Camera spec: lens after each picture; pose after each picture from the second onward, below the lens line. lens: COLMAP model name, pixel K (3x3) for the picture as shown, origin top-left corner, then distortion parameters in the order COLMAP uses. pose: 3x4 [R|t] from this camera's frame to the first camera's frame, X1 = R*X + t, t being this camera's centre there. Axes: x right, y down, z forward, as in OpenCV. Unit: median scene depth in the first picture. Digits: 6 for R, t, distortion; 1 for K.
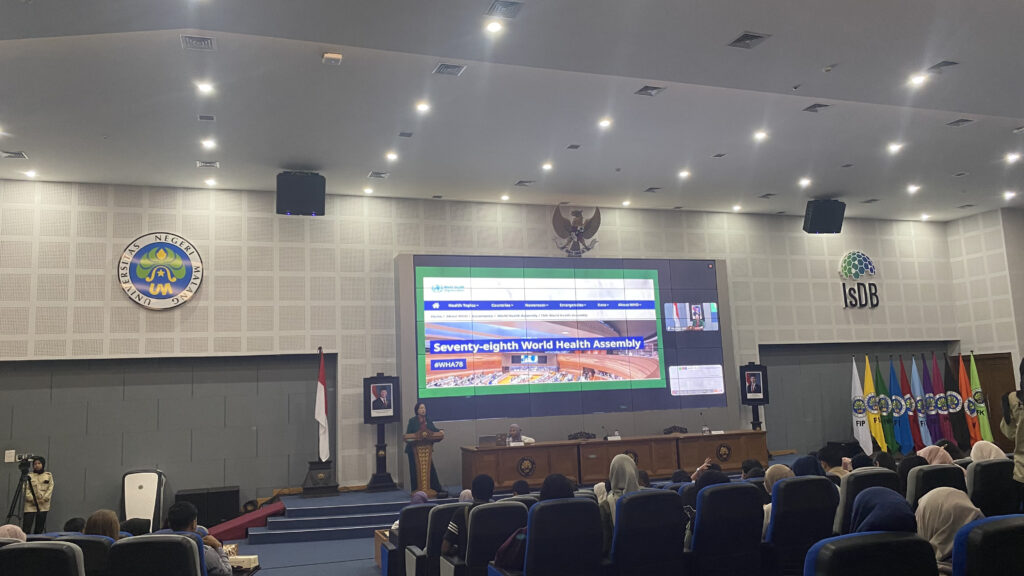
lens RADIAL K [[746.1, 0, 508.7], [0, 746.1, 282.3], [0, 0, 1]] dist [0.040455, -0.042553]
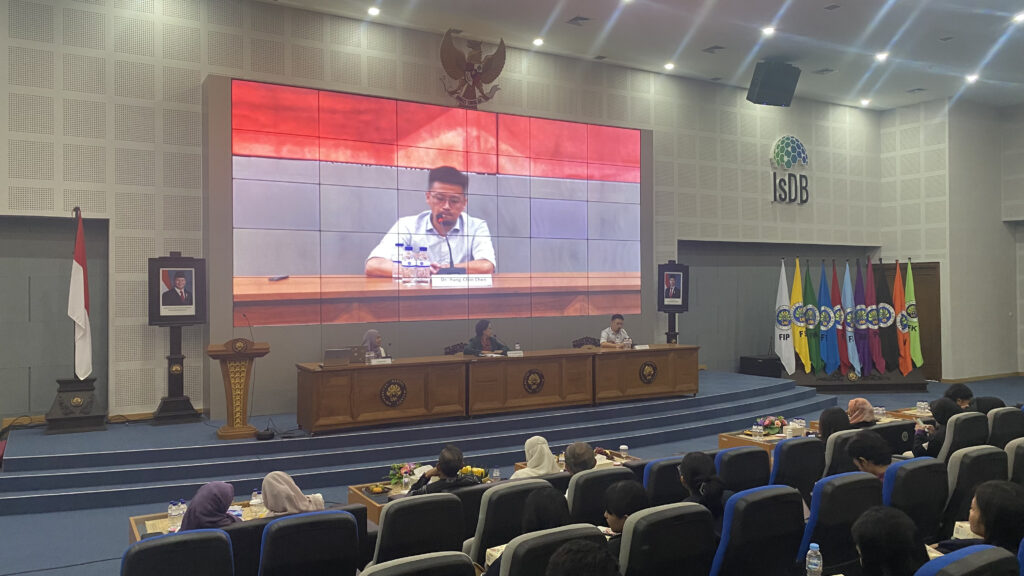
lens RADIAL K [[746.1, 0, 511.2], [0, 746.1, 278.5], [0, 0, 1]] dist [0.040455, -0.042553]
pose [[0.978309, 0.038106, 0.203616, -0.012425], [-0.064633, 0.990016, 0.125266, 0.037522], [-0.196809, -0.135709, 0.971004, 0.257702]]
